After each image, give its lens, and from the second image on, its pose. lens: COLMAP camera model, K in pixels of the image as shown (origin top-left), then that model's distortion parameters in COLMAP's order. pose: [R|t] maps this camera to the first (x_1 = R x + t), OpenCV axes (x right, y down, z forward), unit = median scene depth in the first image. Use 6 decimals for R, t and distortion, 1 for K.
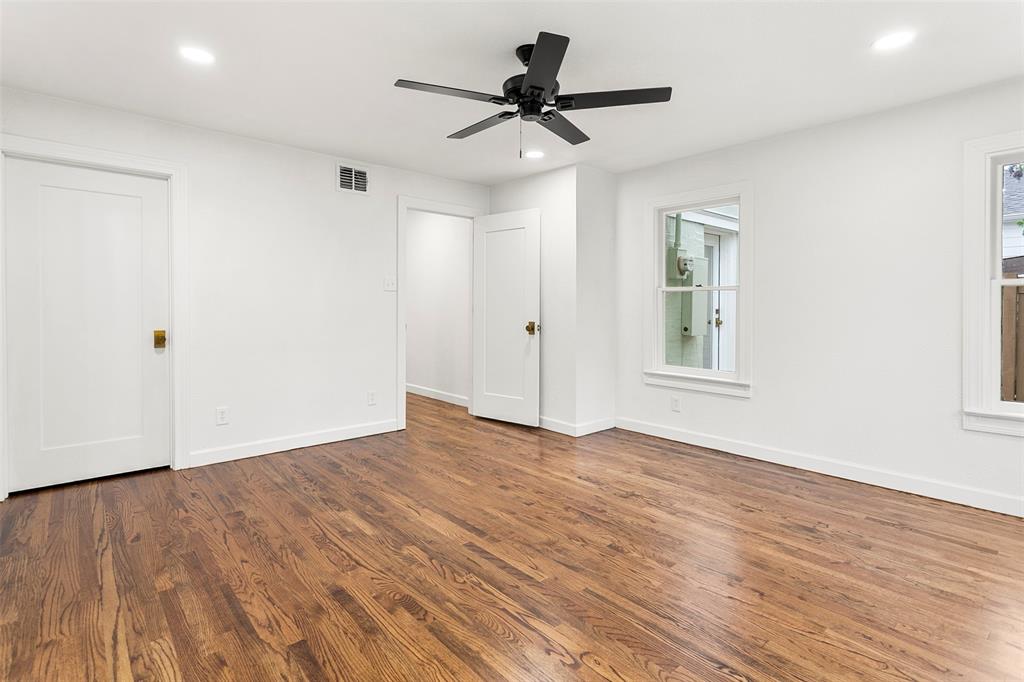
lens RADIAL K [[494.2, 0, 514.6], [0, 494.2, 325.7], [0, 0, 1]] dist [0.005762, 0.000531]
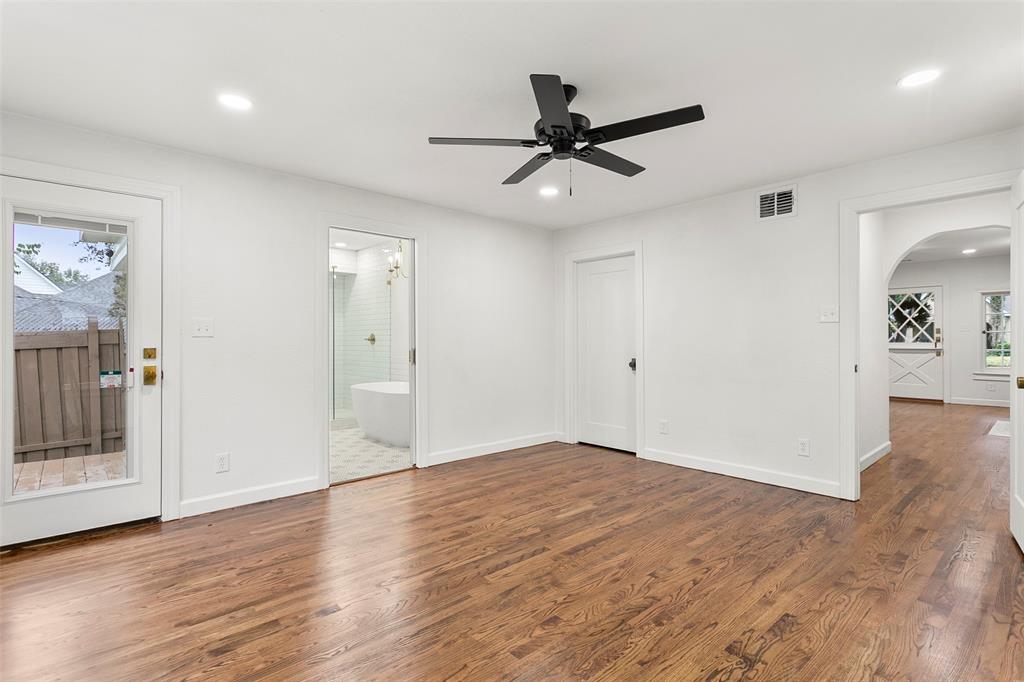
lens RADIAL K [[494.2, 0, 514.6], [0, 494.2, 325.7], [0, 0, 1]] dist [0.005762, 0.000531]
pose [[0.013421, -0.034205, -0.999325, 1.006288], [-0.032699, 0.998865, -0.034629, -0.033432], [0.999375, 0.033141, 0.012288, 0.836521]]
